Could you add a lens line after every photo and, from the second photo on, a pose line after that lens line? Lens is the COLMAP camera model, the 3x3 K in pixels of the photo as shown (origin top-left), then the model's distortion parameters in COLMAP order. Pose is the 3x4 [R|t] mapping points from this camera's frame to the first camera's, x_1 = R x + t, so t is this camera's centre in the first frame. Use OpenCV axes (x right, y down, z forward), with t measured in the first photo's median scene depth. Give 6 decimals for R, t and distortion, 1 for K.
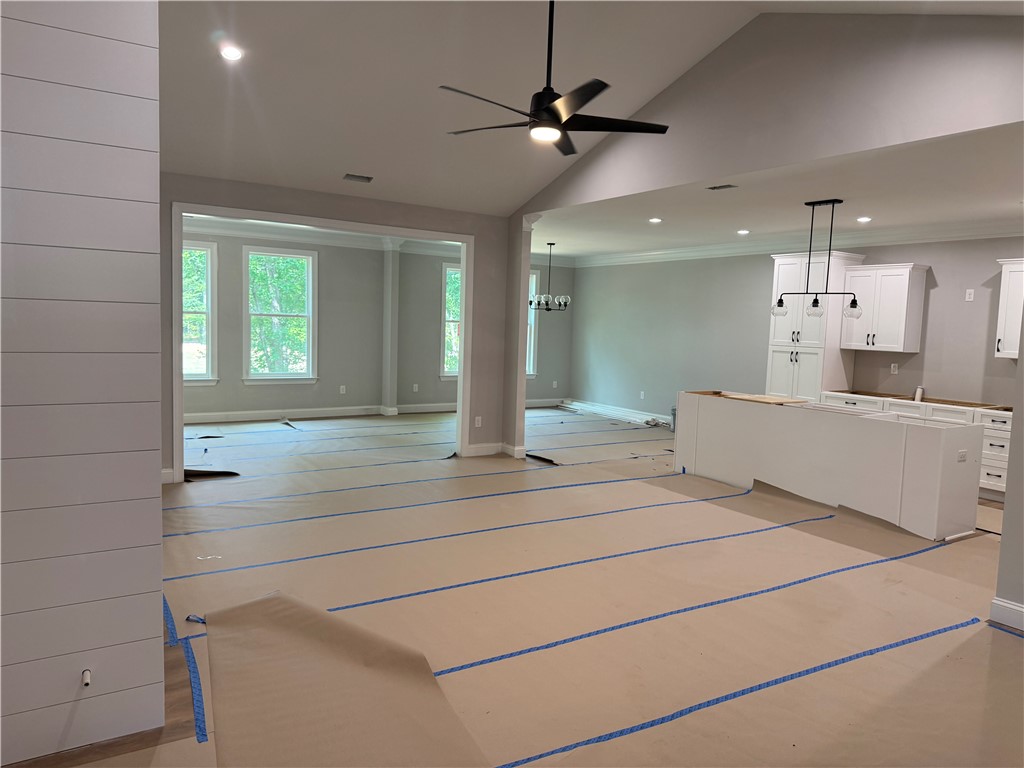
lens RADIAL K [[710.2, 0, 530.0], [0, 710.2, 379.5], [0, 0, 1]] dist [0.006994, -0.001142]
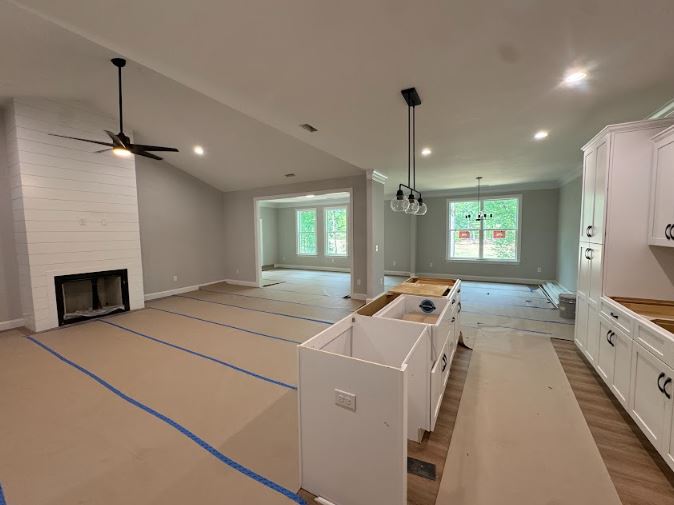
lens RADIAL K [[276.7, 0, 337.0], [0, 276.7, 252.5], [0, 0, 1]] dist [0.010378, -0.000006]
pose [[0.459638, 0.025381, -0.887744, 0.436828], [-0.042646, 0.999069, 0.006484, -0.018648], [0.887082, 0.034878, 0.460292, 0.451826]]
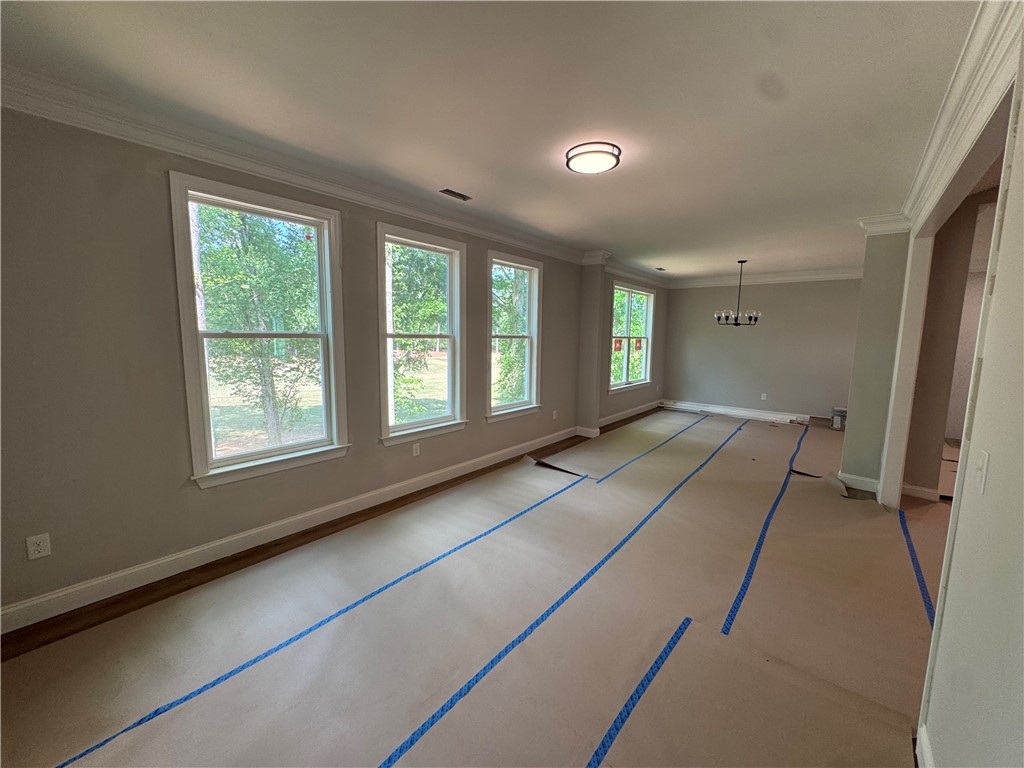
lens RADIAL K [[410.2, 0, 512.0], [0, 410.2, 384.0], [0, 0, 1]] dist [0.000045, 0.000004]
pose [[0.956350, -0.056184, 0.286773, -0.482602], [0.042833, 0.997695, 0.052624, -0.058021], [-0.289069, -0.038043, 0.956552, 0.518292]]
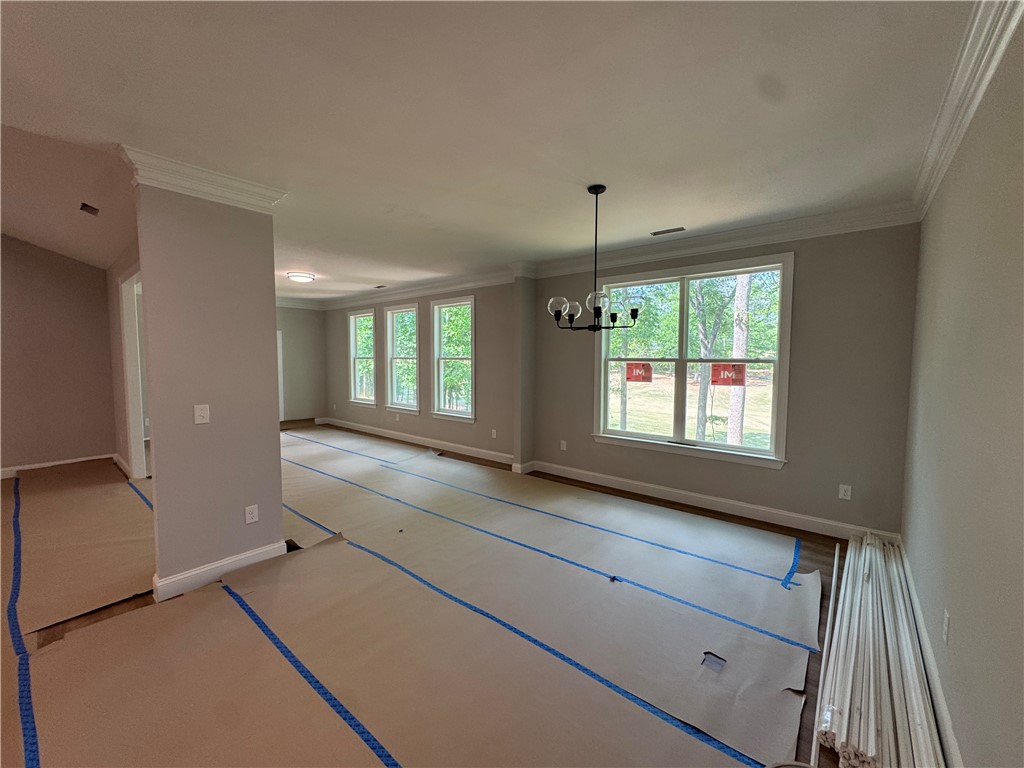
lens RADIAL K [[410.2, 0, 512.0], [0, 410.2, 384.0], [0, 0, 1]] dist [0.000045, 0.000004]
pose [[0.276800, 0.032242, -0.960386, 0.281303], [-0.068665, 0.997546, 0.013699, -0.063853], [0.958471, 0.062153, 0.278335, 0.889640]]
